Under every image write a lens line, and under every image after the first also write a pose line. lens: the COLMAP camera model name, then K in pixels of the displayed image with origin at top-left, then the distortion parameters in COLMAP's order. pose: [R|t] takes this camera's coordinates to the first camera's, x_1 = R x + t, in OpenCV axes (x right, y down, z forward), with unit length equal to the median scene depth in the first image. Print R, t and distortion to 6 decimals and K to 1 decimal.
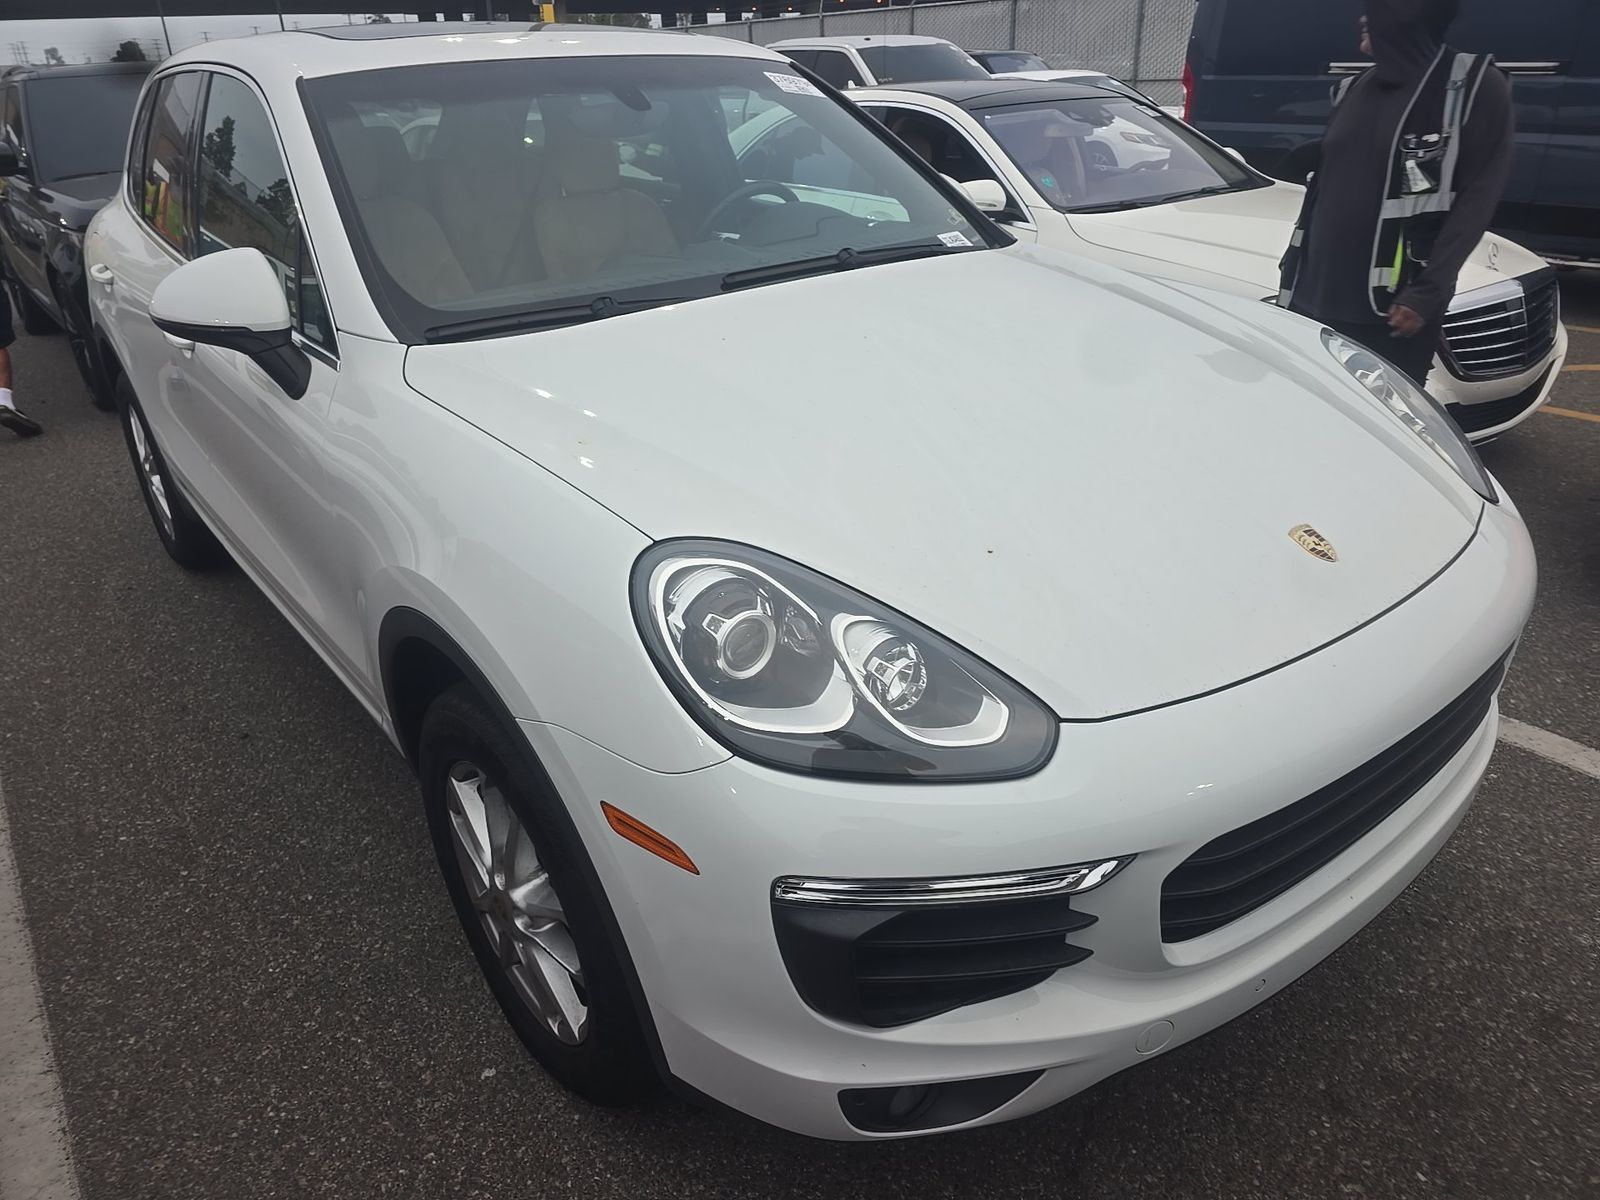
lens RADIAL K [[1080.4, 0, 802.6], [0, 1080.4, 598.6], [0, 0, 1]] dist [0.074819, -0.076660]
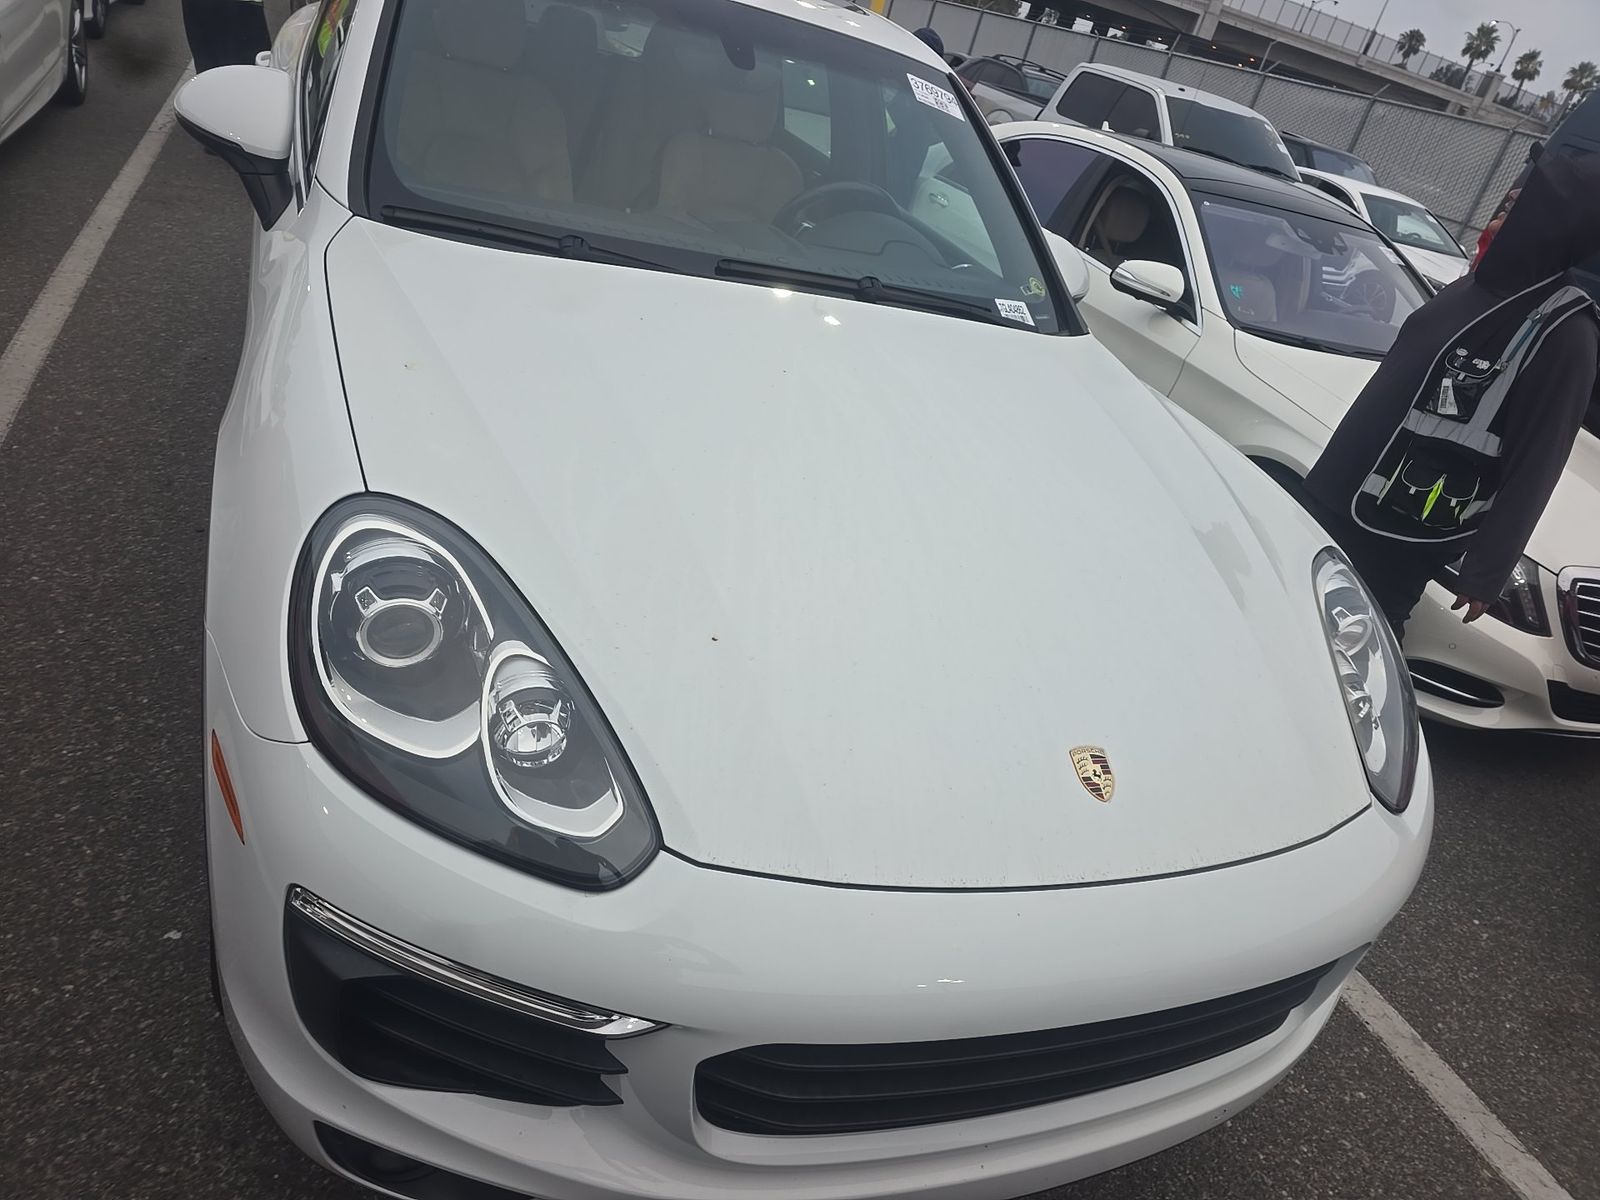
lens RADIAL K [[1080.4, 0, 802.6], [0, 1080.4, 598.6], [0, 0, 1]] dist [0.074819, -0.076660]
pose [[0.917802, 0.374330, -0.132348, 0.229829], [-0.372137, 0.927232, 0.041880, -0.092567], [0.138395, 0.010814, 0.990318, 0.085746]]
